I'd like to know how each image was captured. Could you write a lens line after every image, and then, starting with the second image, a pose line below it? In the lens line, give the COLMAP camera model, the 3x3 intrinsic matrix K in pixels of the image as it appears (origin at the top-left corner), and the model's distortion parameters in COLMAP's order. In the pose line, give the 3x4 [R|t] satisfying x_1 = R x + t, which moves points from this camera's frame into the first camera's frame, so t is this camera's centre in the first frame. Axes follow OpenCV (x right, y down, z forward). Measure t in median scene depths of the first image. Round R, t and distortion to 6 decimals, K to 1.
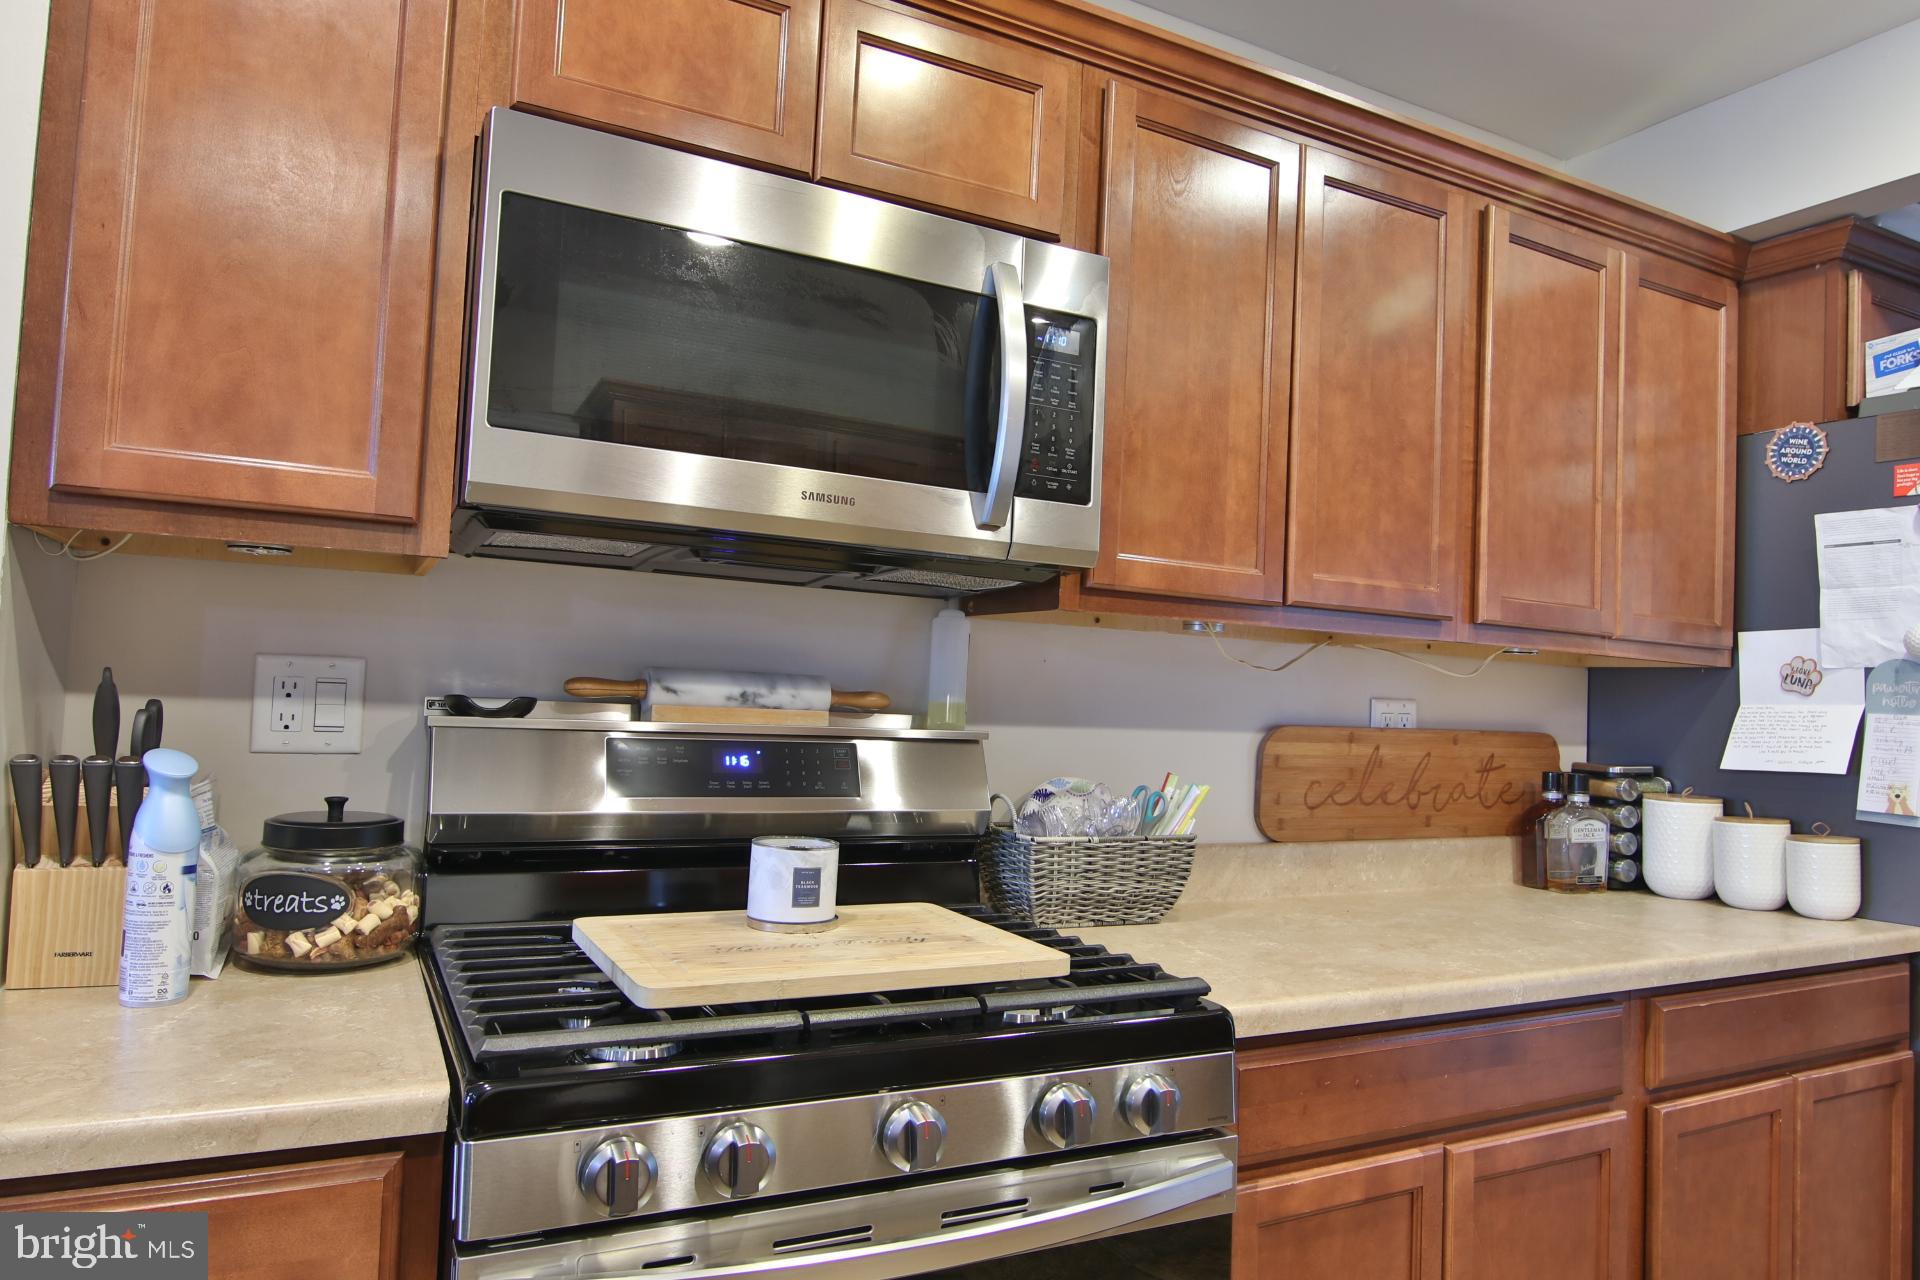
lens RADIAL K [[1208.3, 0, 963.4], [0, 1208.3, 642.9], [0, 0, 1]] dist [-0.006300, -0.015665]
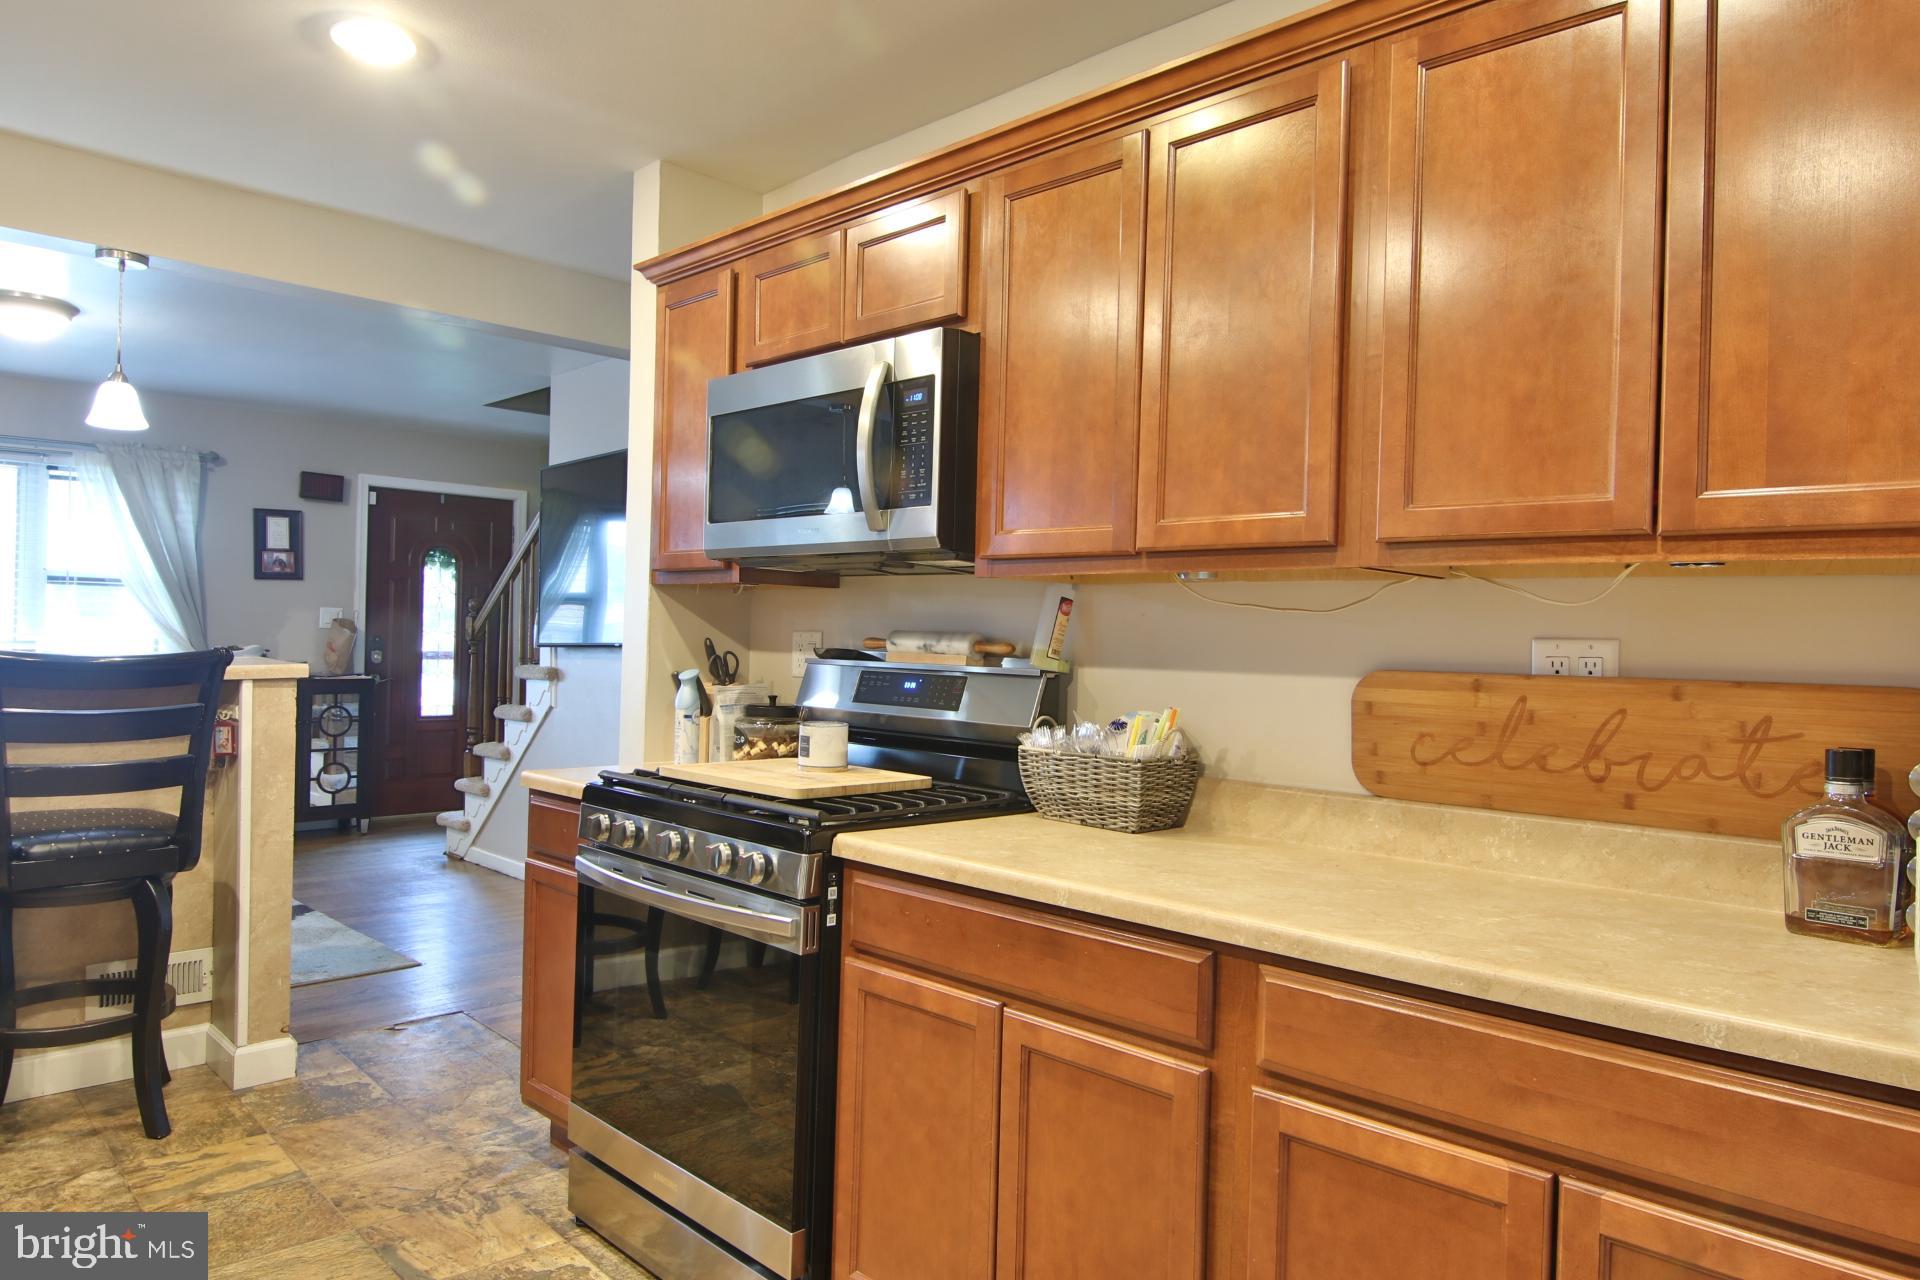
lens RADIAL K [[1208.3, 0, 967.1], [0, 1208.3, 641.1], [0, 0, 1]] dist [-0.006300, -0.015665]
pose [[0.312816, -0.035035, -0.949167, 1.036776], [0.026740, 0.999248, -0.028071, 0.063202], [0.949437, -0.016599, 0.313518, 0.409555]]
